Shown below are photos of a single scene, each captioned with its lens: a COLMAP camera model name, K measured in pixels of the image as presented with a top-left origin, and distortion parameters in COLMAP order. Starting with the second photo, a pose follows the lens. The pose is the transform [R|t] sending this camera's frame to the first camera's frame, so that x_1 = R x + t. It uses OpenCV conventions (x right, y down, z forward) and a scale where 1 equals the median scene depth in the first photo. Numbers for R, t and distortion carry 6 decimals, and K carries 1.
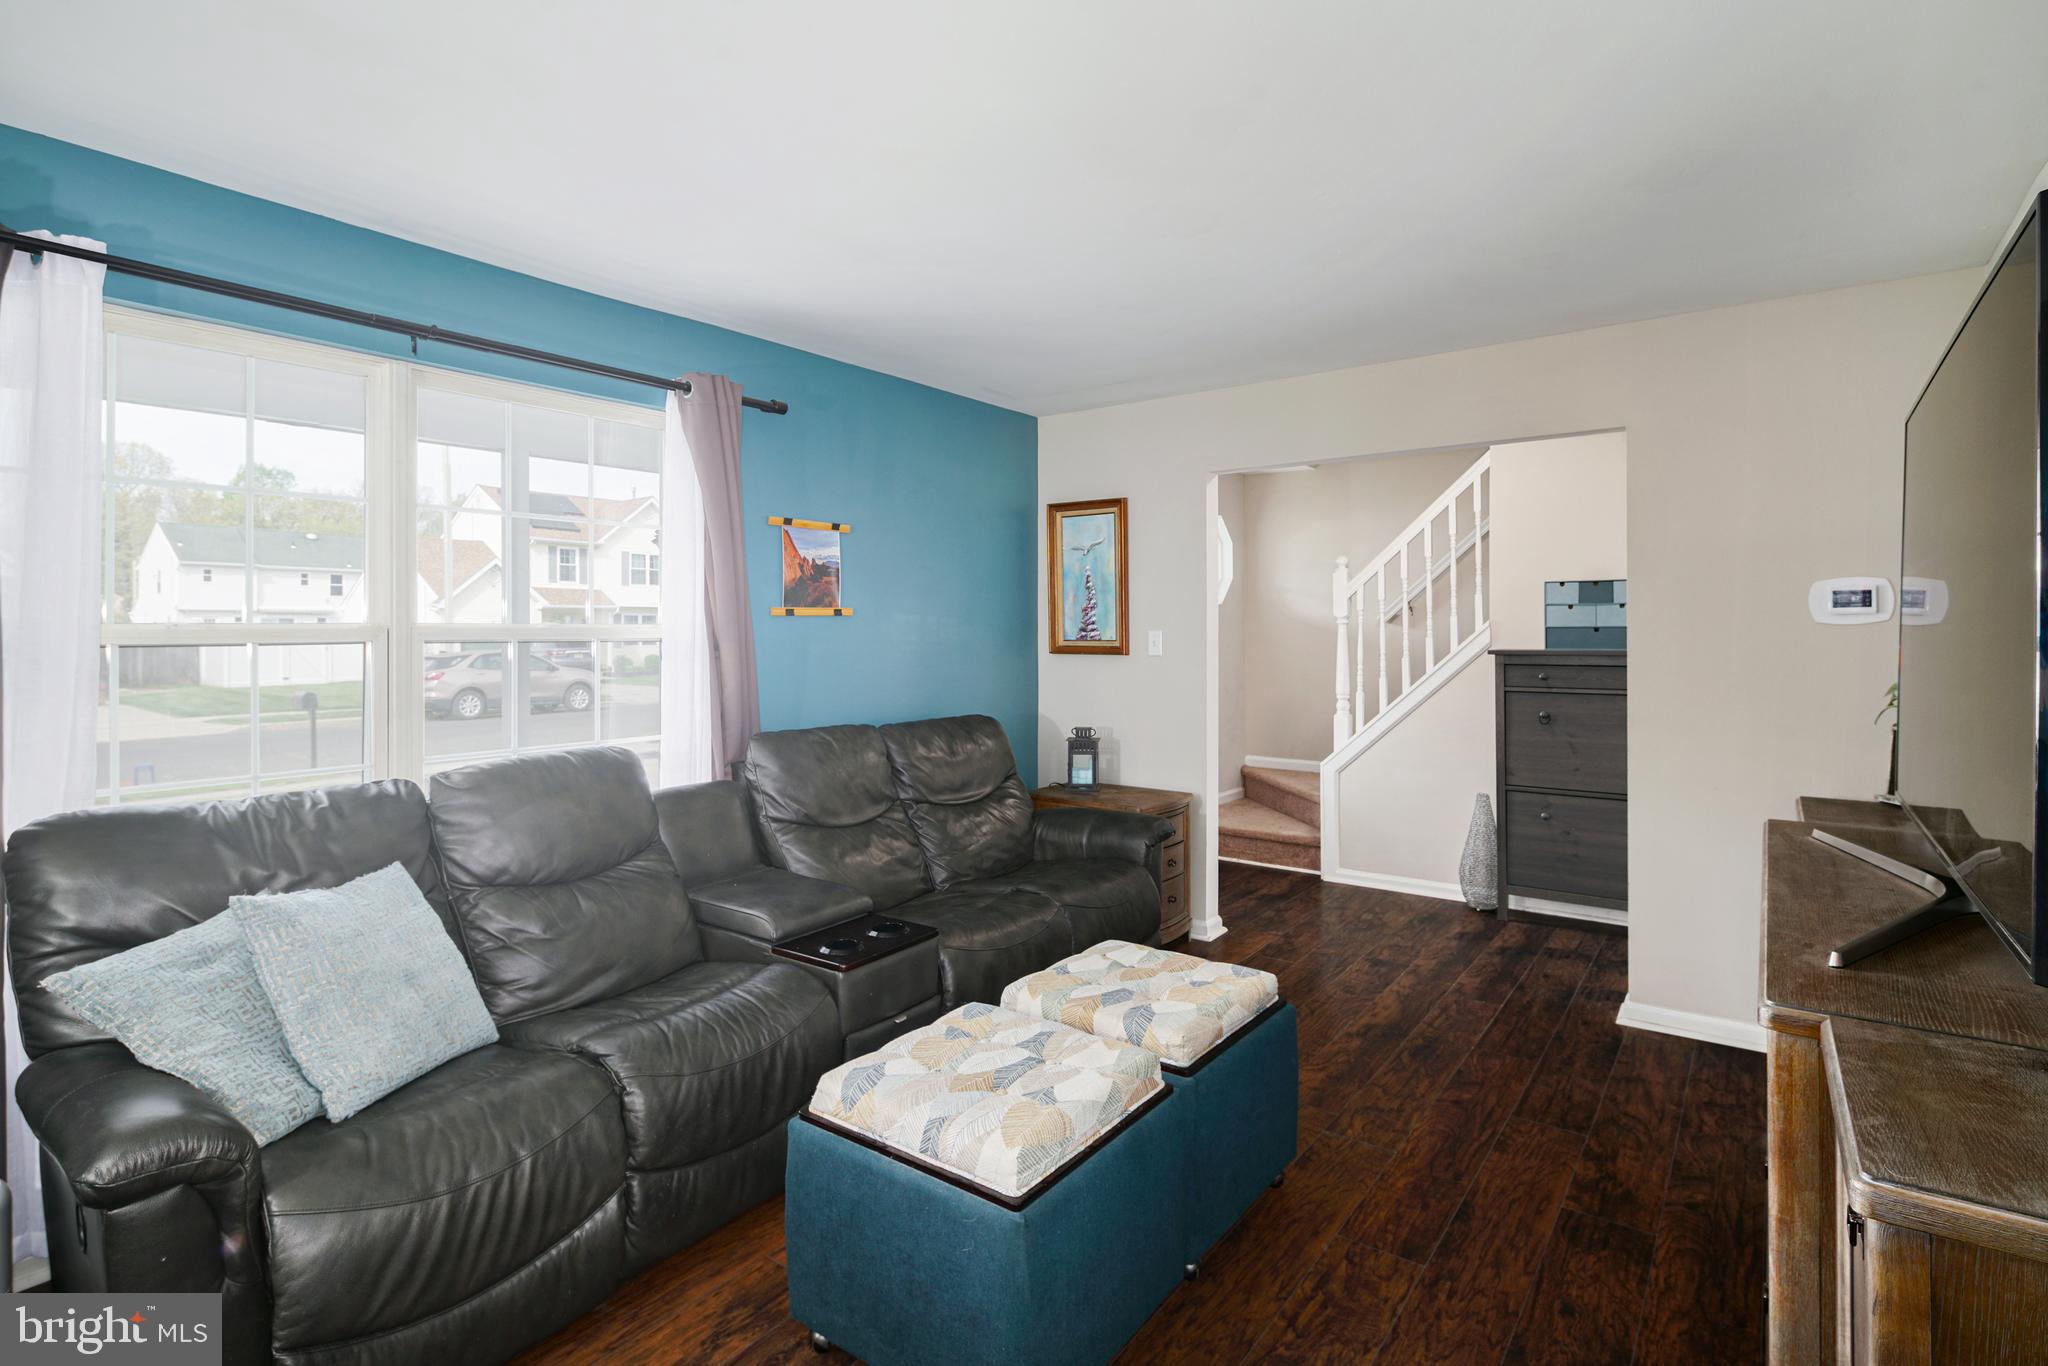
lens RADIAL K [[1002.6, 0, 1012.5], [0, 1002.6, 624.6], [0, 0, 1]] dist [-0.000687, -0.000503]
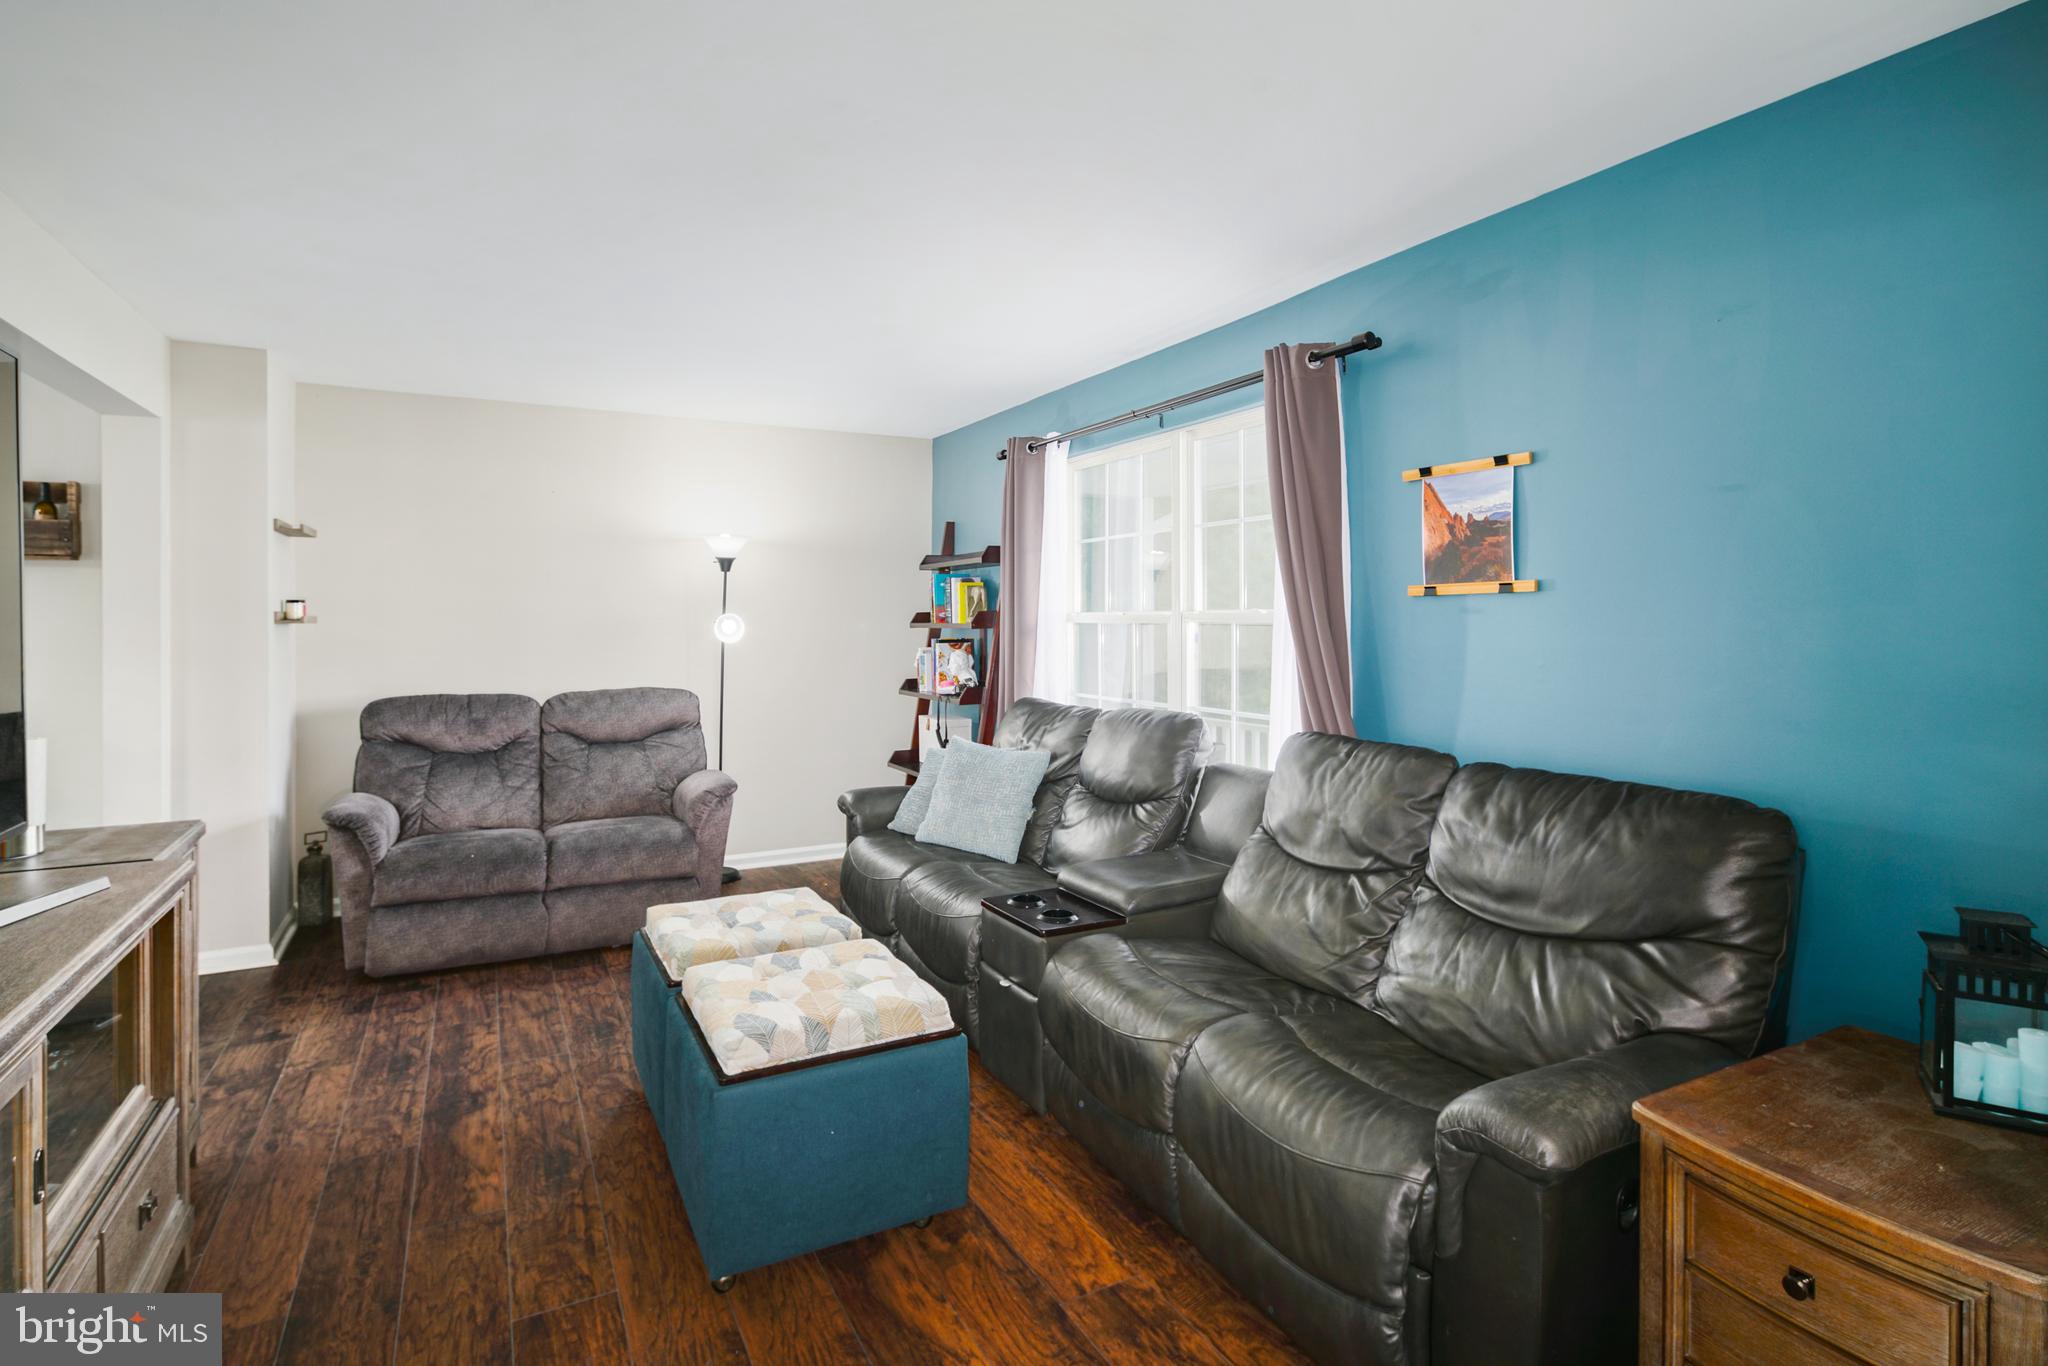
lens RADIAL K [[1015.2, 0, 1021.9], [0, 1015.2, 613.3], [0, 0, 1]] dist [-0.000057, -0.001785]
pose [[-0.417413, -0.002588, -0.908713, 0.594967], [0.006825, 0.999959, -0.005984, 0.007104], [0.908691, -0.008700, -0.417378, 1.021388]]
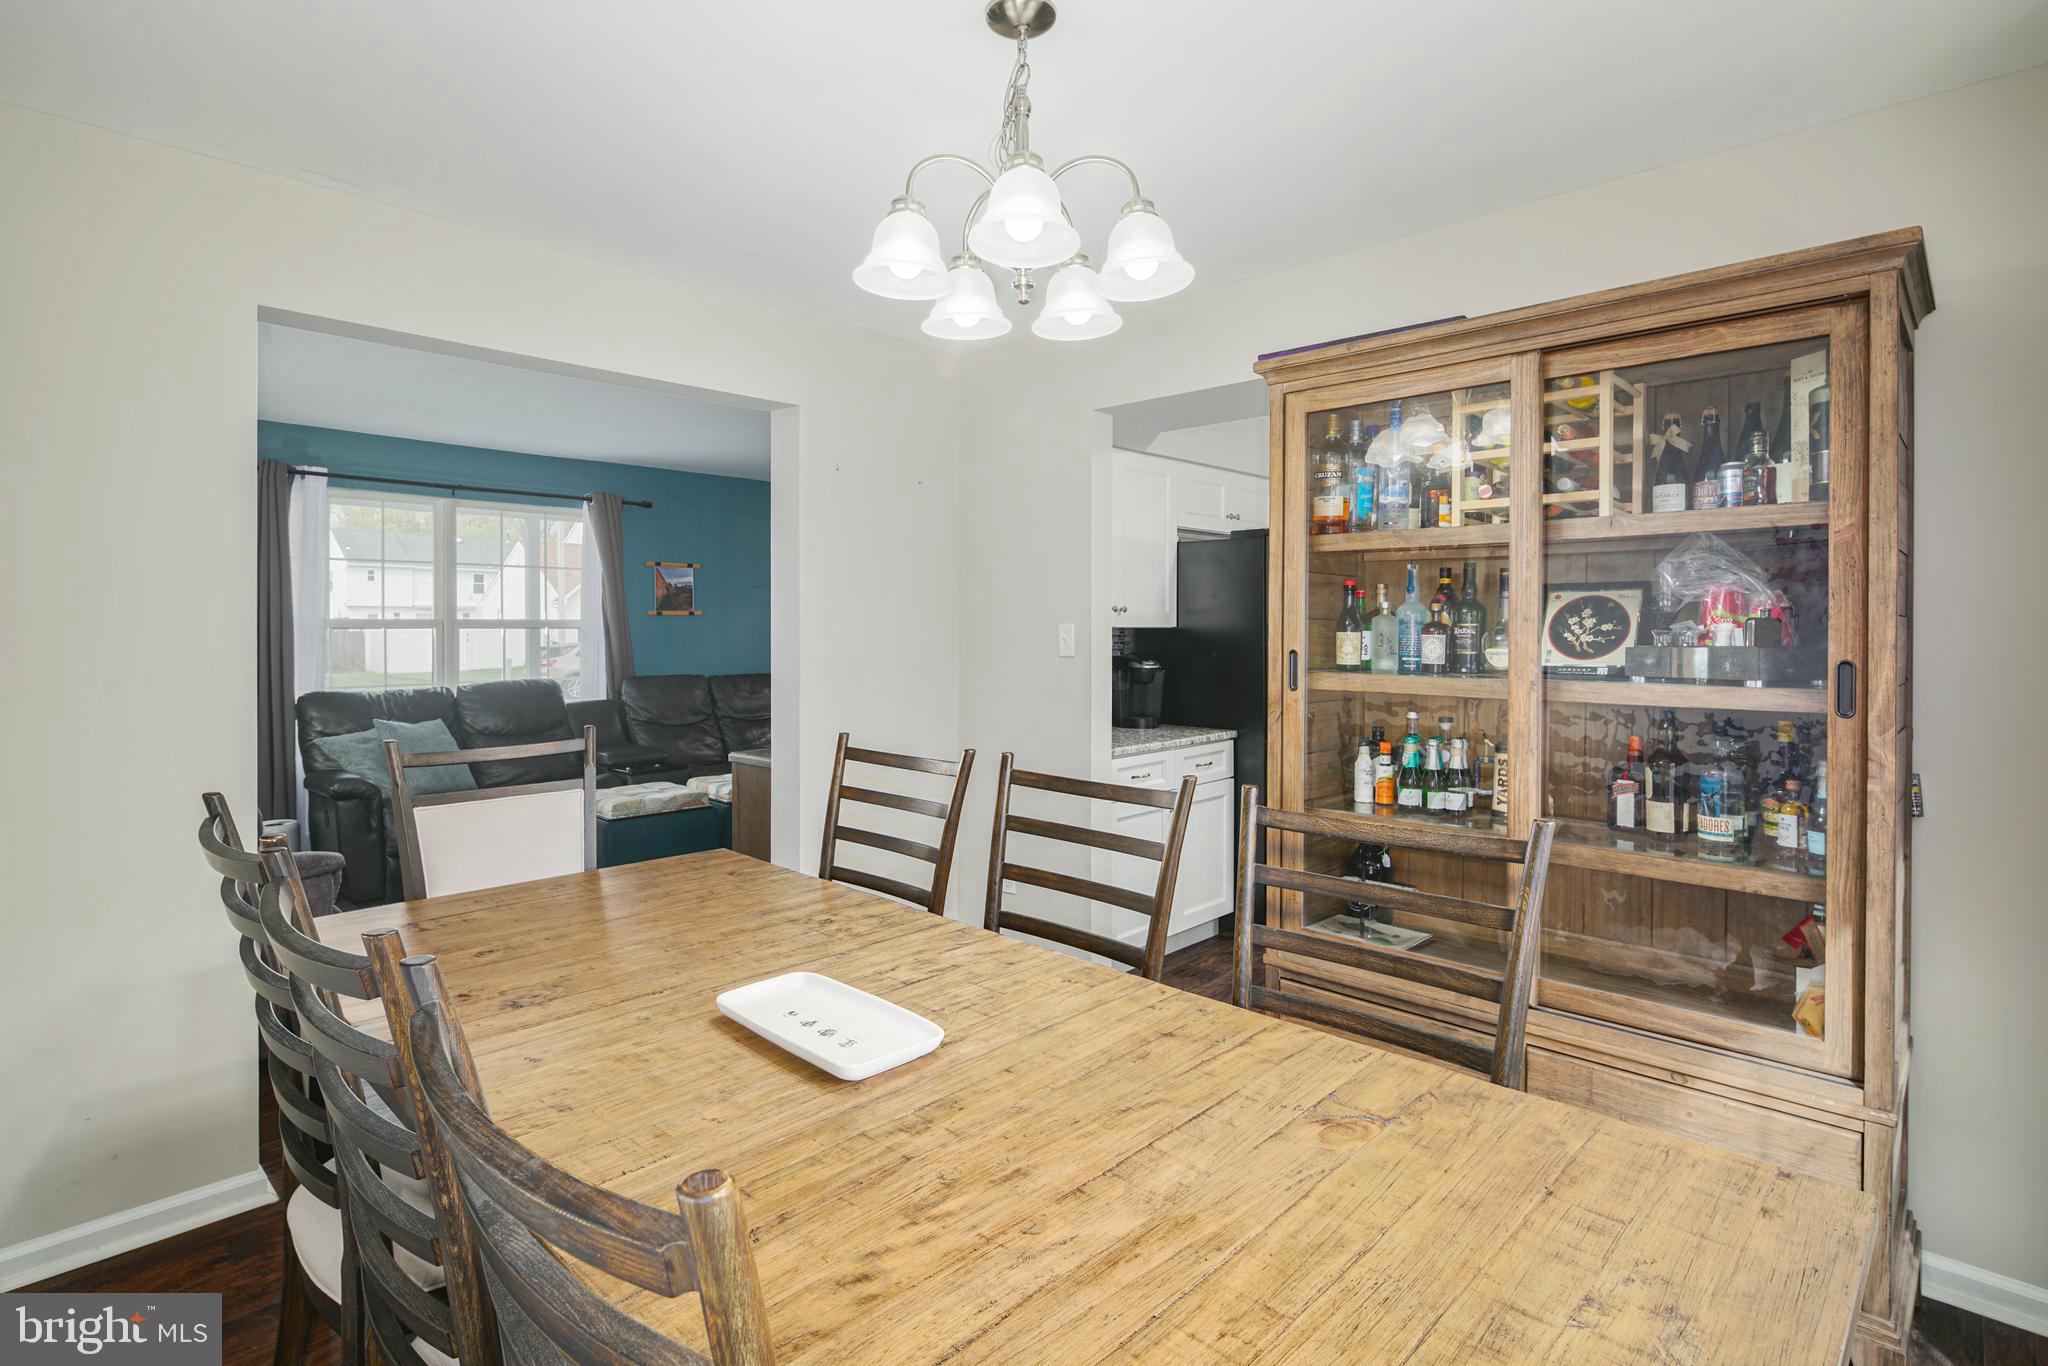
lens RADIAL K [[1021.6, 0, 1023.8], [0, 1021.6, 632.2], [0, 0, 1]] dist [0.000007, -0.000285]
pose [[0.994070, 0.001862, -0.108729, 0.632267], [-0.000517, 0.999923, 0.012398, -0.001936], [0.108744, -0.012268, 0.993994, -0.774923]]
